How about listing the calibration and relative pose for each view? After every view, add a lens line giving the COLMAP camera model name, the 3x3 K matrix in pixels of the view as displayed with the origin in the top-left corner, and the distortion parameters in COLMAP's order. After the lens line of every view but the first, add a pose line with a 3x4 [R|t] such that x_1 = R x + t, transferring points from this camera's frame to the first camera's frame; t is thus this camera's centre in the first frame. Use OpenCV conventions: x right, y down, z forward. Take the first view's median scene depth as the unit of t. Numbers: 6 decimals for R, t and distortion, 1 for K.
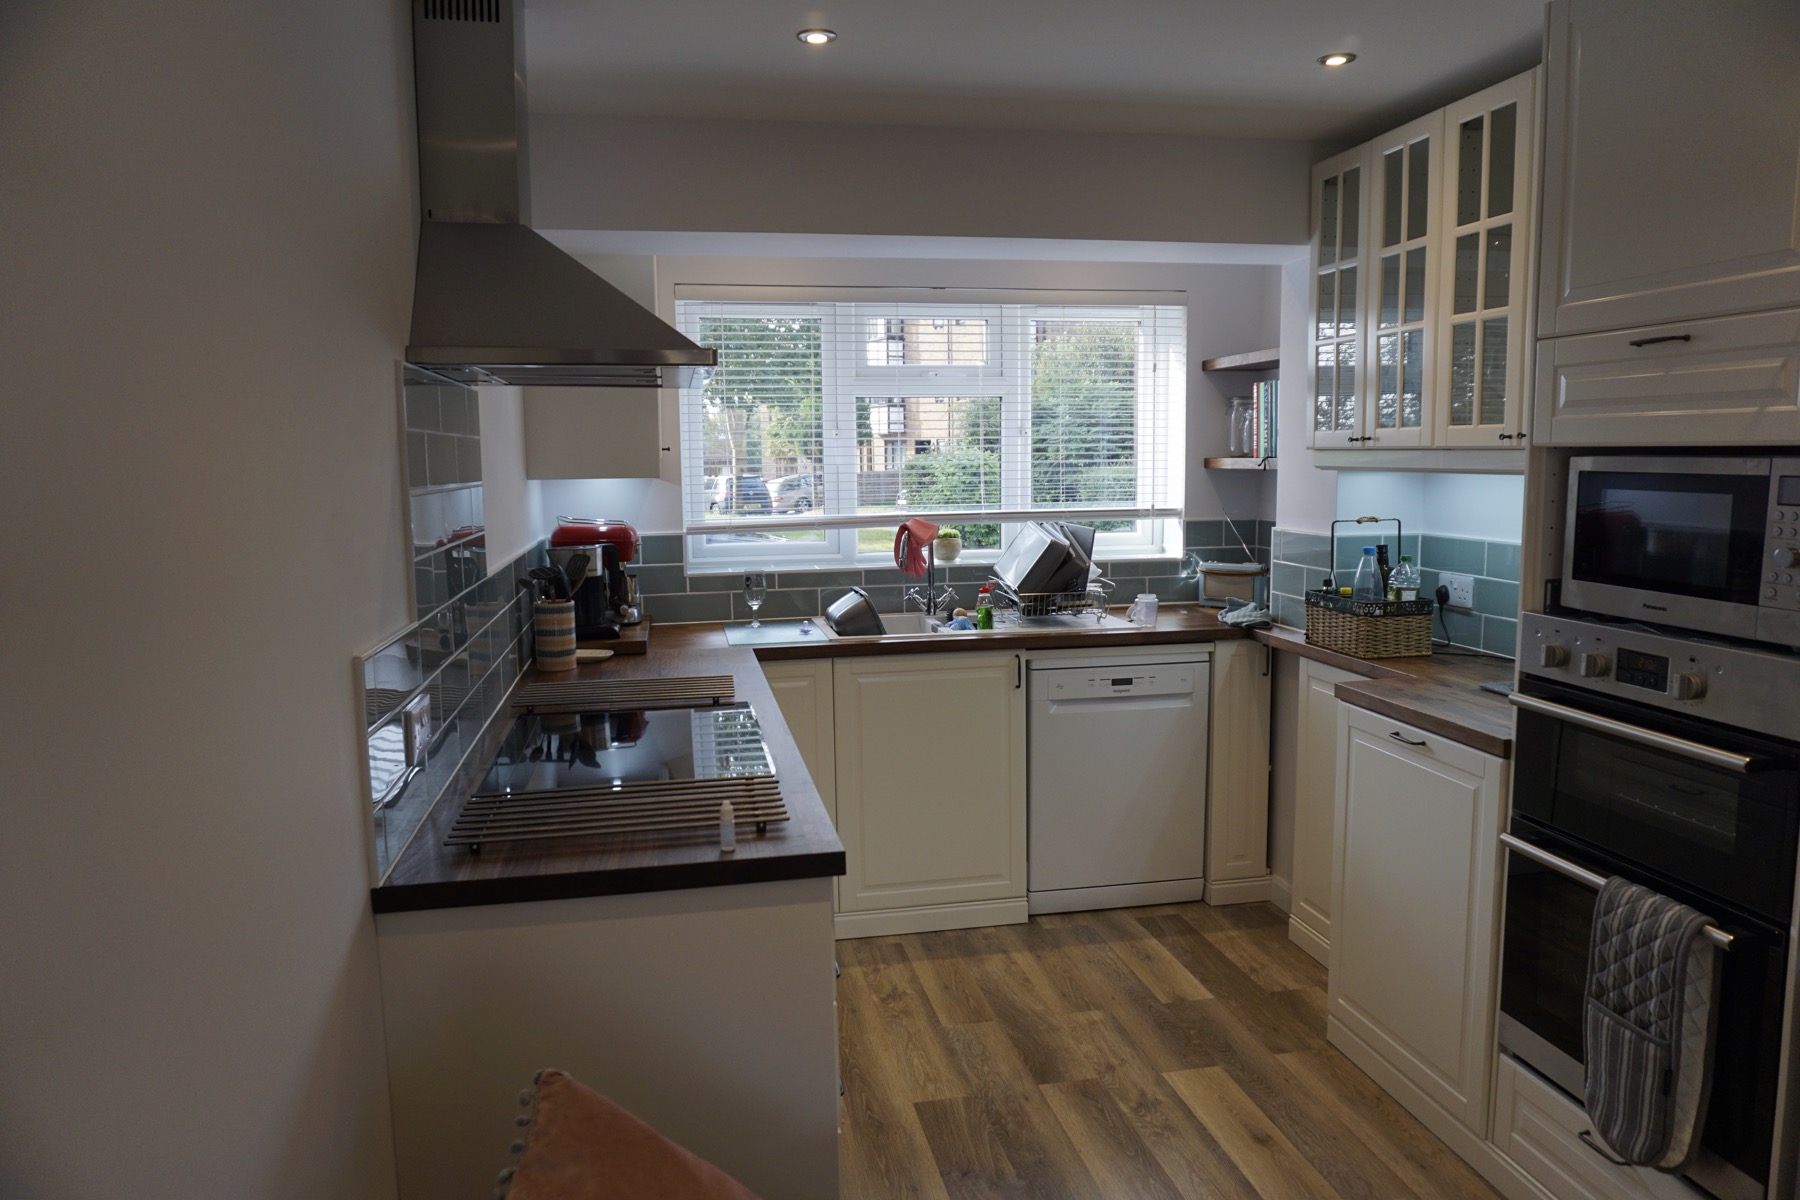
lens RADIAL K [[1225.5, 0, 901.0], [0, 1225.5, 652.8], [0, 0, 1]] dist [-0.003852, 0.000142]
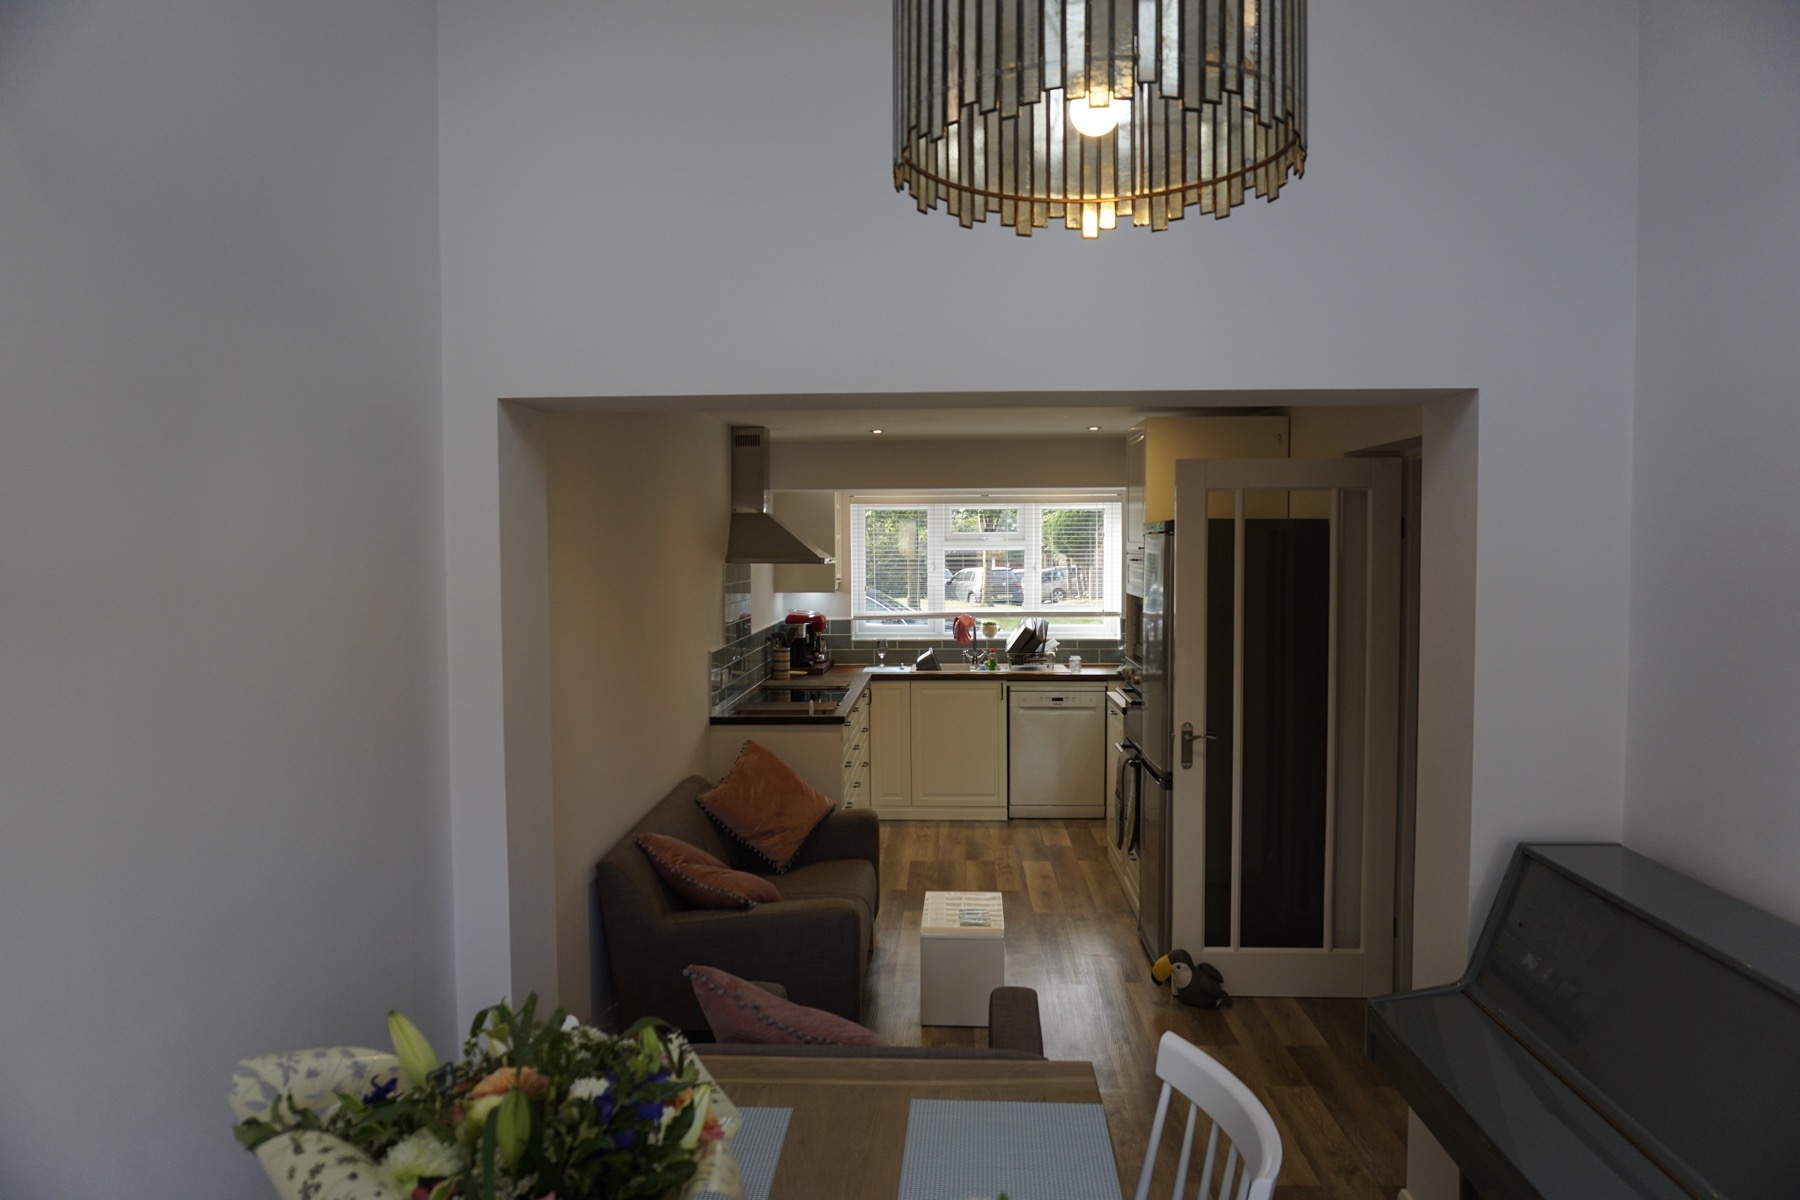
lens RADIAL K [[1212.3, 0, 900.0], [0, 1212.3, 600.0], [0, 0, 1]] dist [-0.041442, 0.025398]
pose [[0.973763, 0.019845, -0.226698, 0.364054], [-0.045516, 0.993045, -0.108582, 0.086340], [0.222966, 0.116052, 0.967894, -0.942841]]
